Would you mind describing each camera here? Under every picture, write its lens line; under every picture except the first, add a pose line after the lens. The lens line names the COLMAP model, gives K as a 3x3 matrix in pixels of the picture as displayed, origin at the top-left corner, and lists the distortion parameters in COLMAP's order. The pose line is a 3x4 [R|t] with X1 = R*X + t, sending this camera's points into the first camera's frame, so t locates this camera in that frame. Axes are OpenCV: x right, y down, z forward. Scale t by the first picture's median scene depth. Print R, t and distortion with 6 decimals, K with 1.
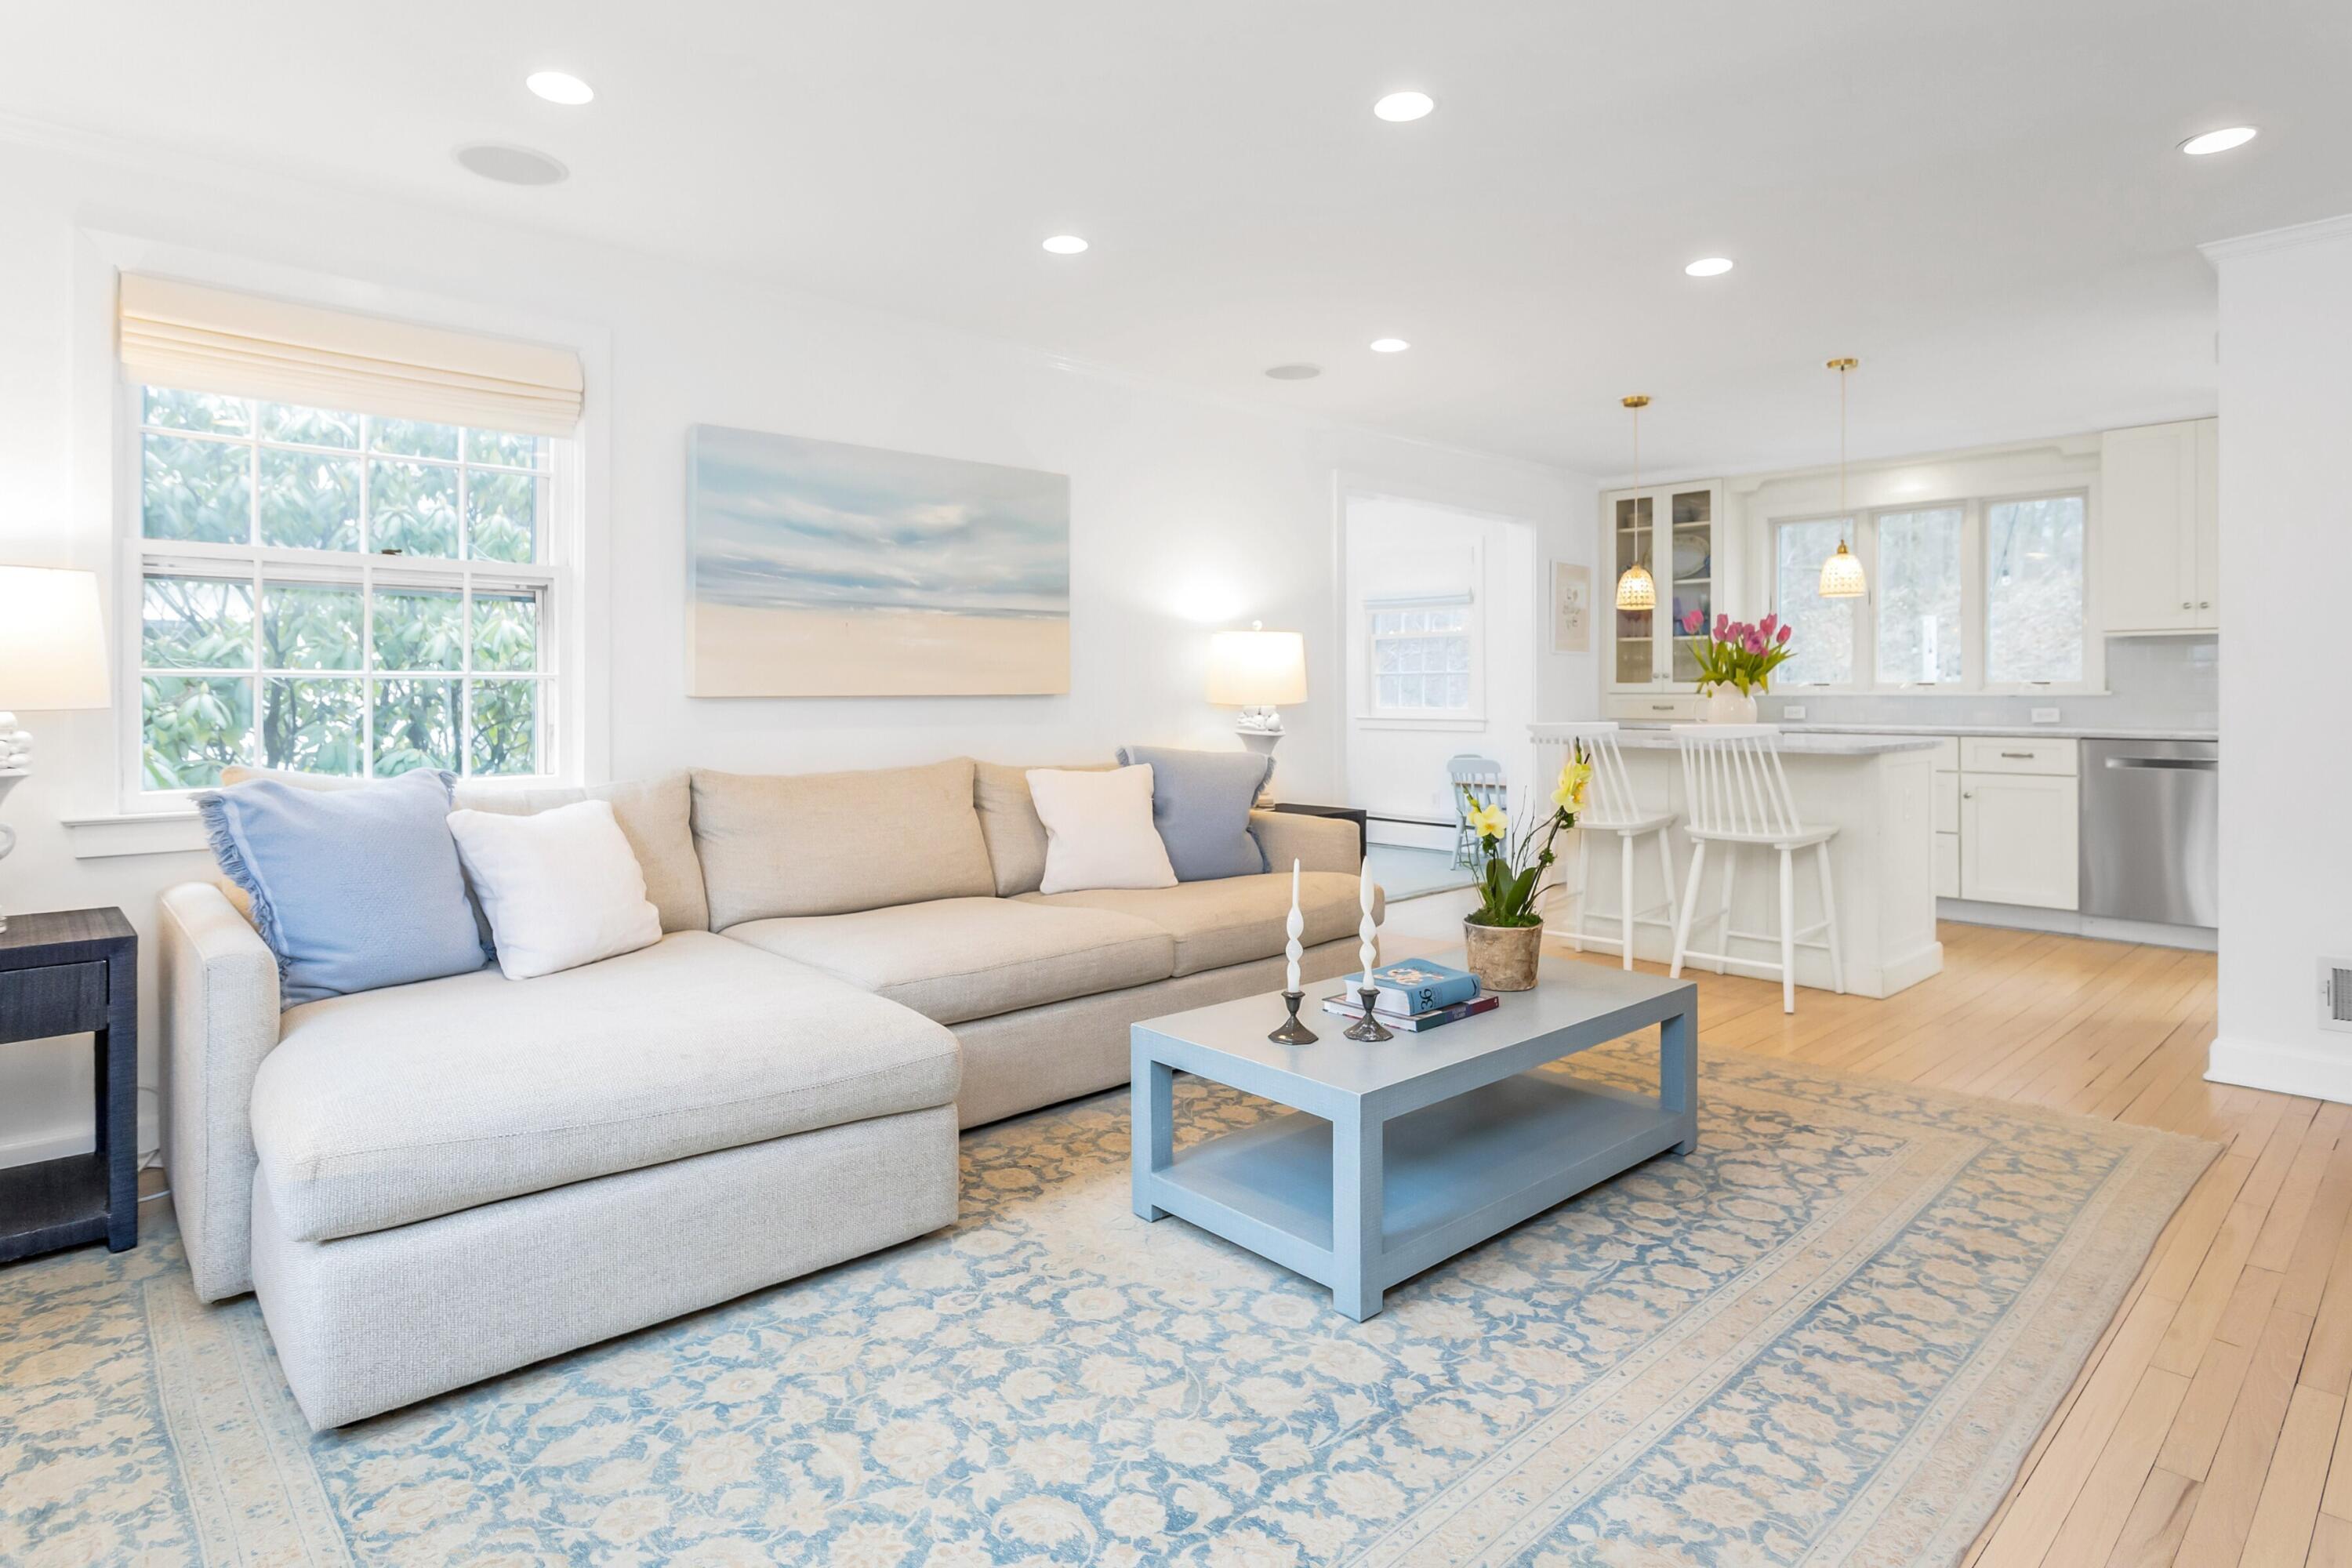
lens RADIAL K [[1257.7, 0, 1210.3], [0, 1257.7, 698.1], [0, 0, 1]] dist [-0.006016, 0.003394]
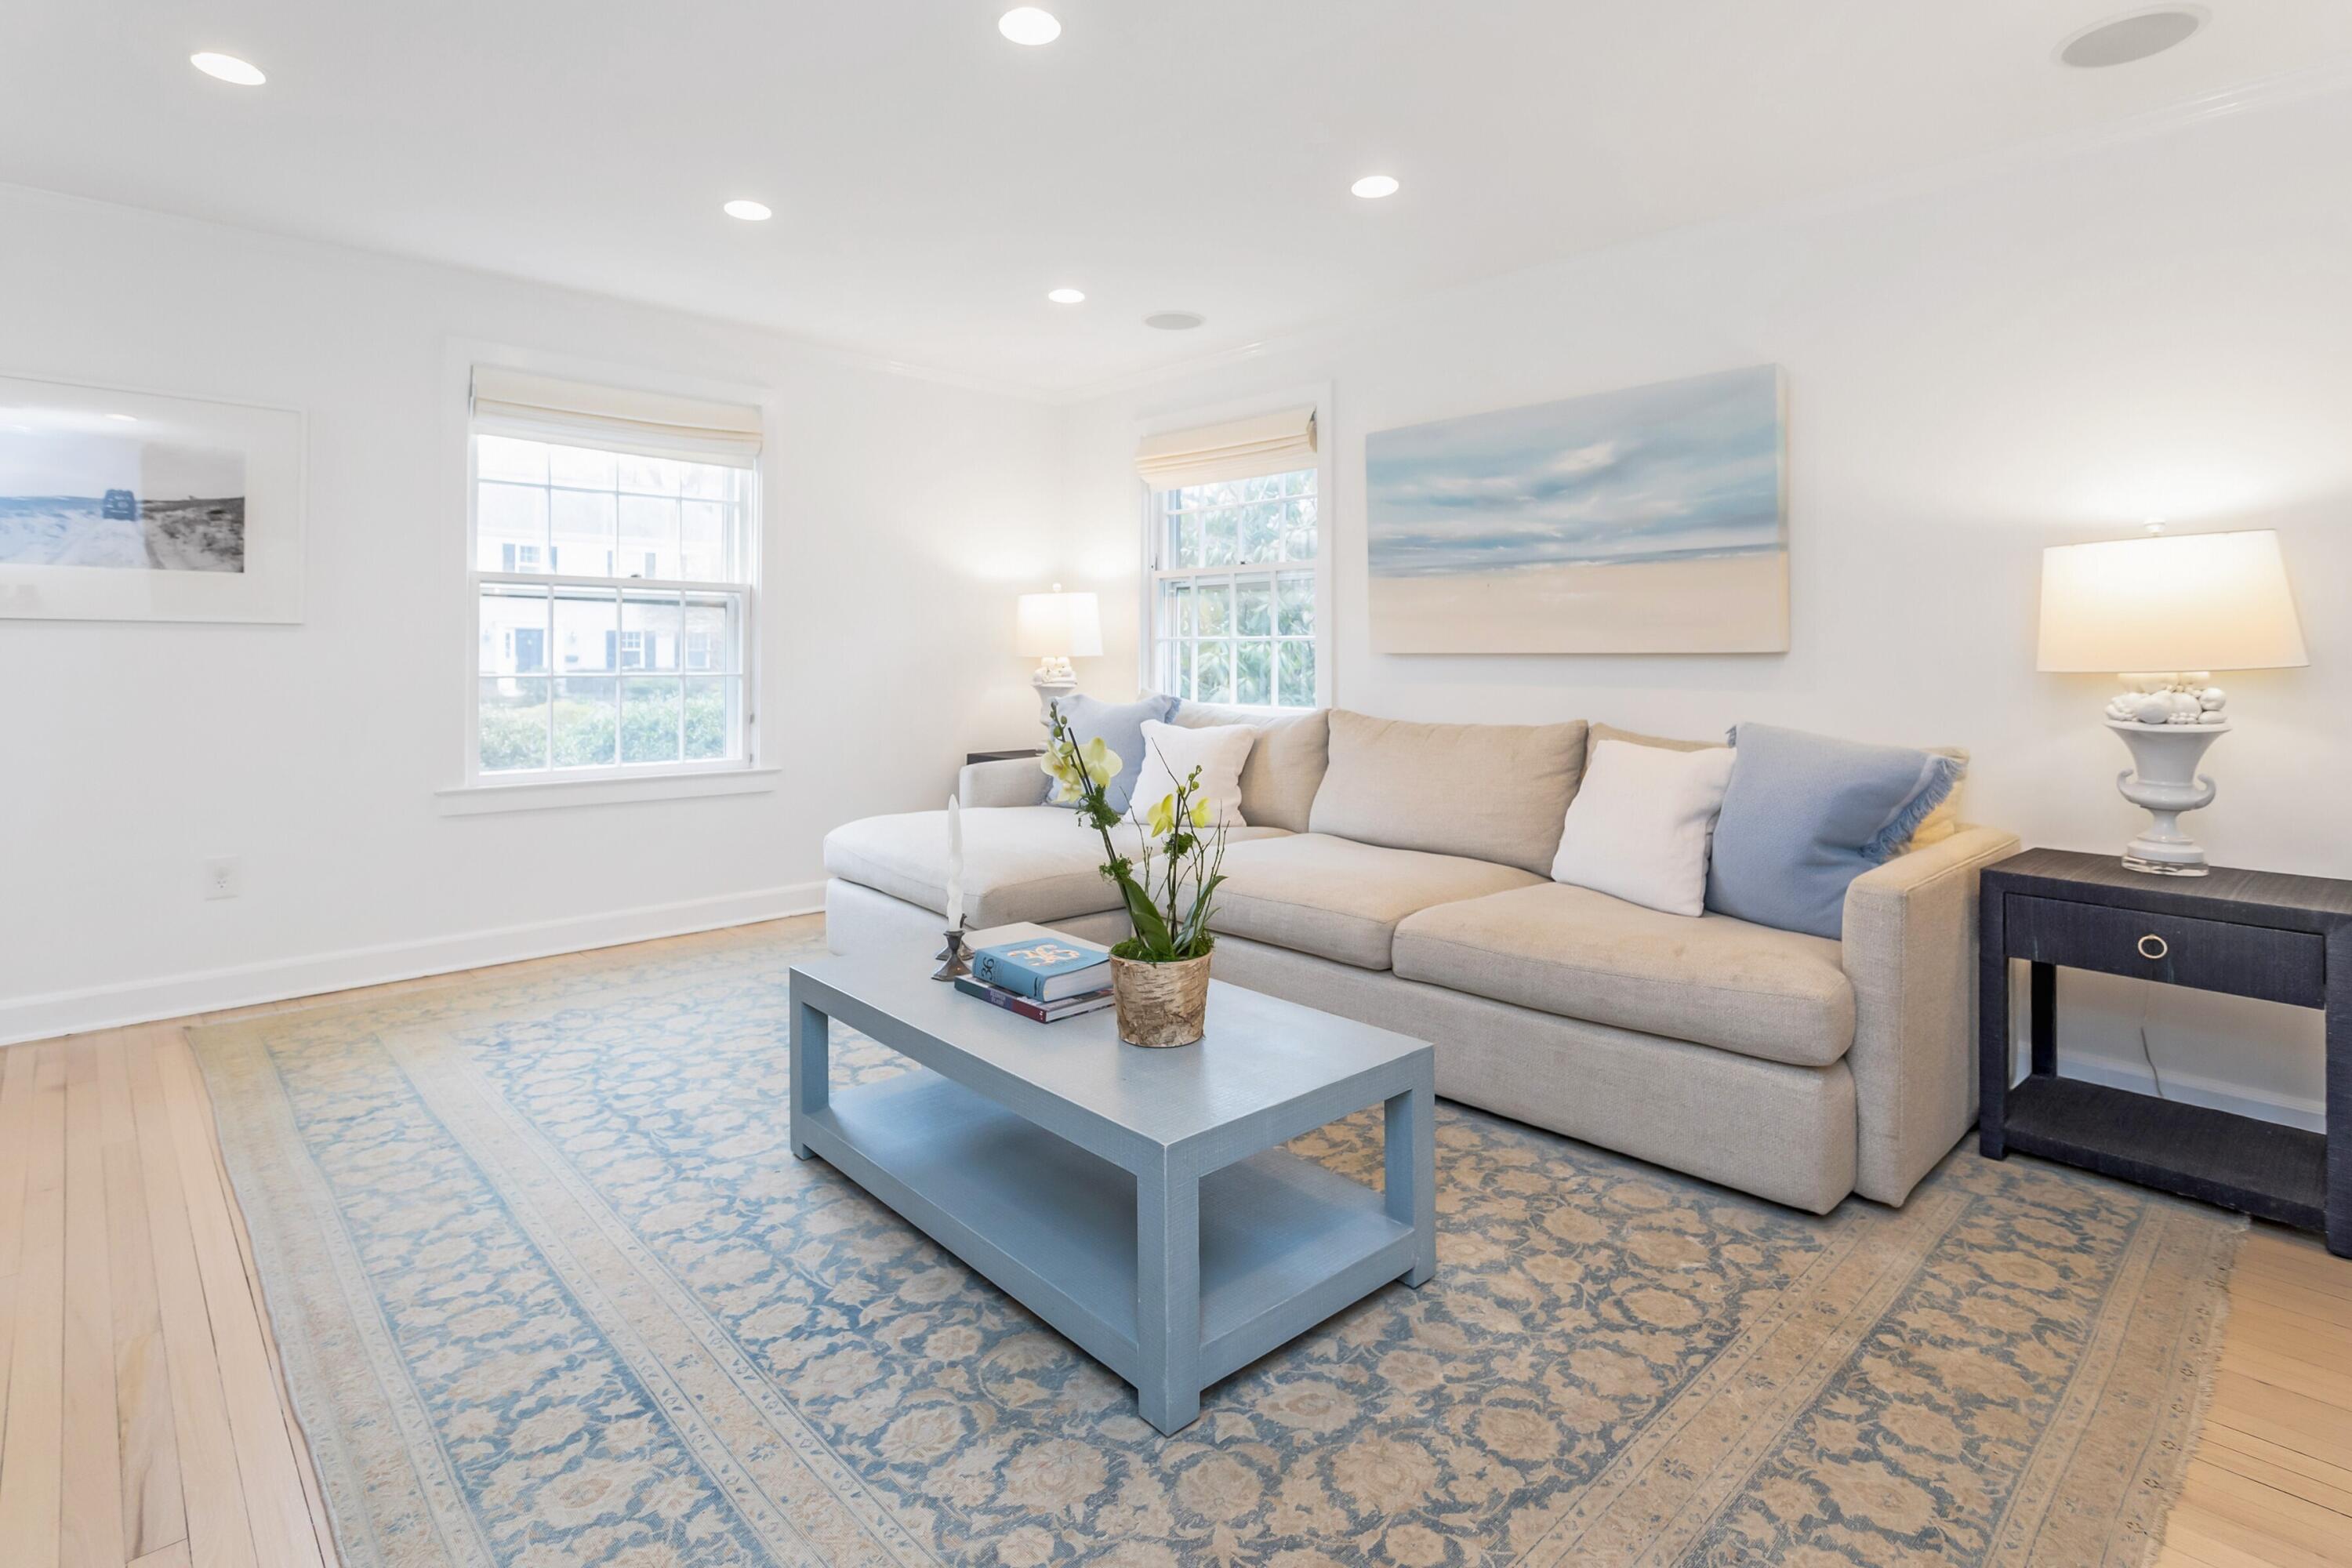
lens RADIAL K [[1161.7, 0, 1158.9], [0, 1161.7, 645.1], [0, 0, 1]] dist [-0.002412, -0.000054]
pose [[-0.018296, -0.007279, -0.999806, 1.015338], [-0.007242, 0.999948, -0.007147, 0.000423], [0.999806, 0.007110, -0.018348, 1.106430]]
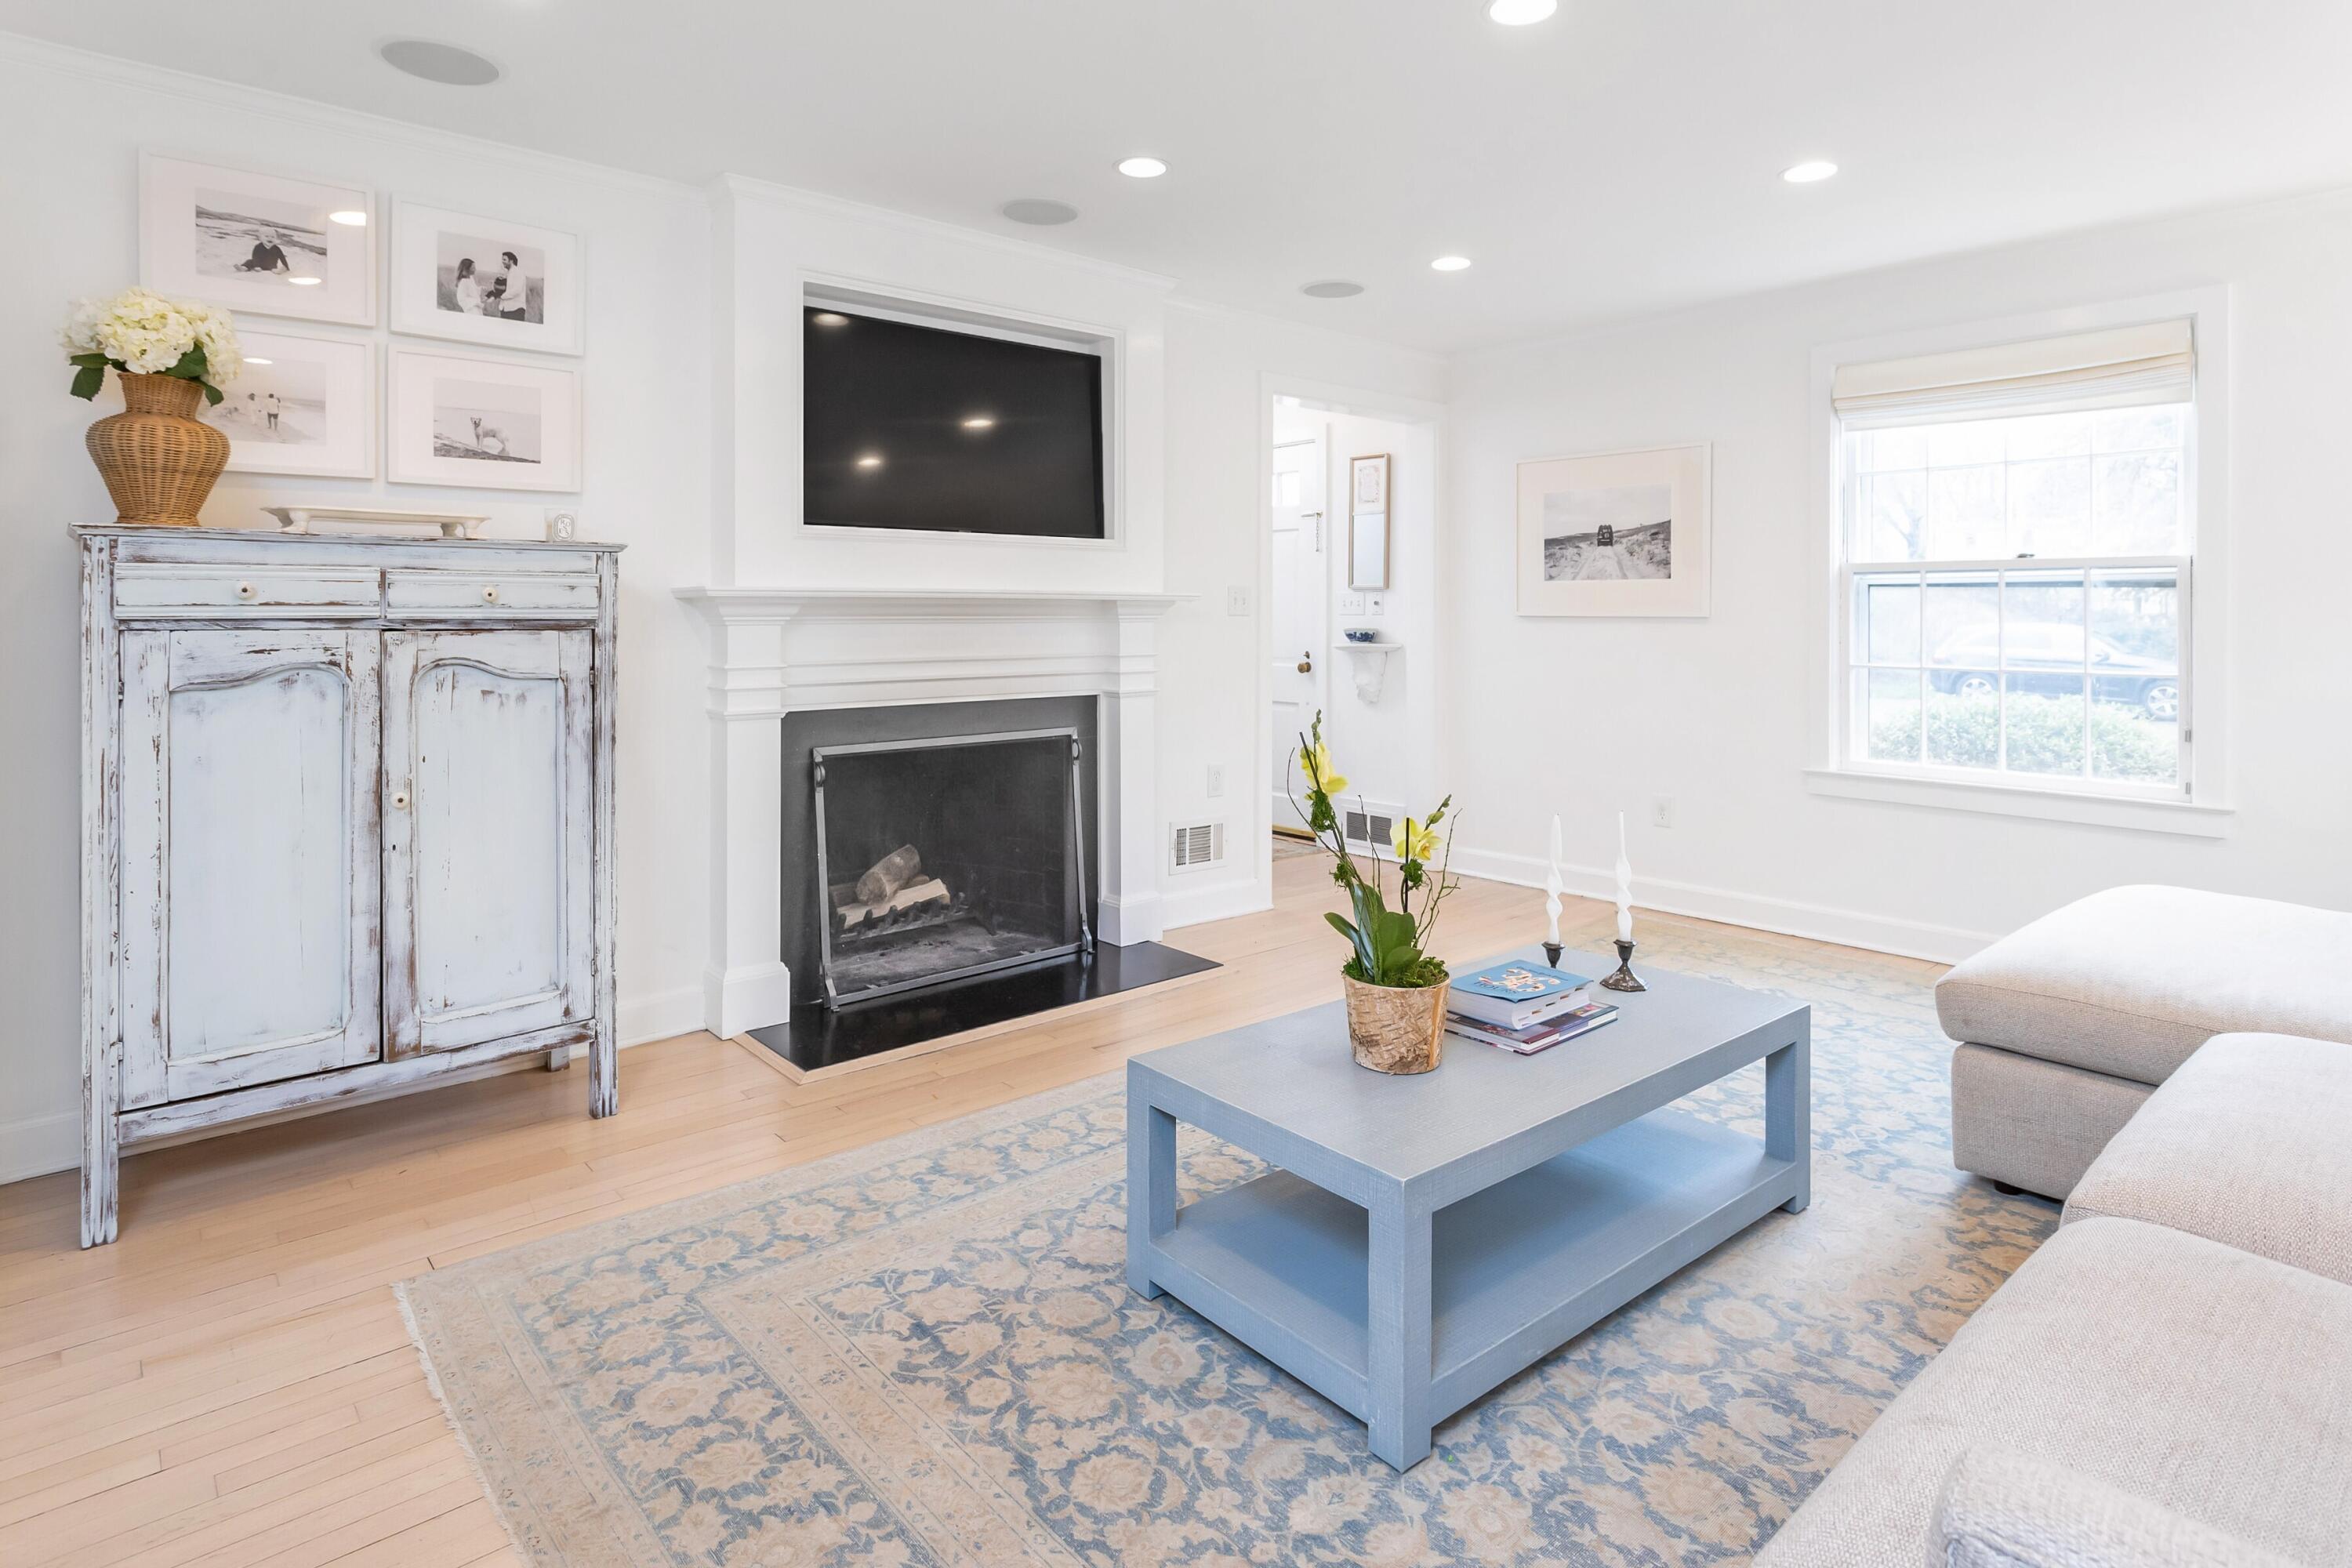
lens RADIAL K [[1257.7, 0, 1186.2], [0, 1257.7, 623.1], [0, 0, 1]] dist [-0.006016, 0.003394]
pose [[-0.998436, 0.000495, 0.055904, 0.343753], [0.001219, 0.999916, 0.012922, -0.041429], [-0.055893, 0.012970, -0.998353, 1.902933]]
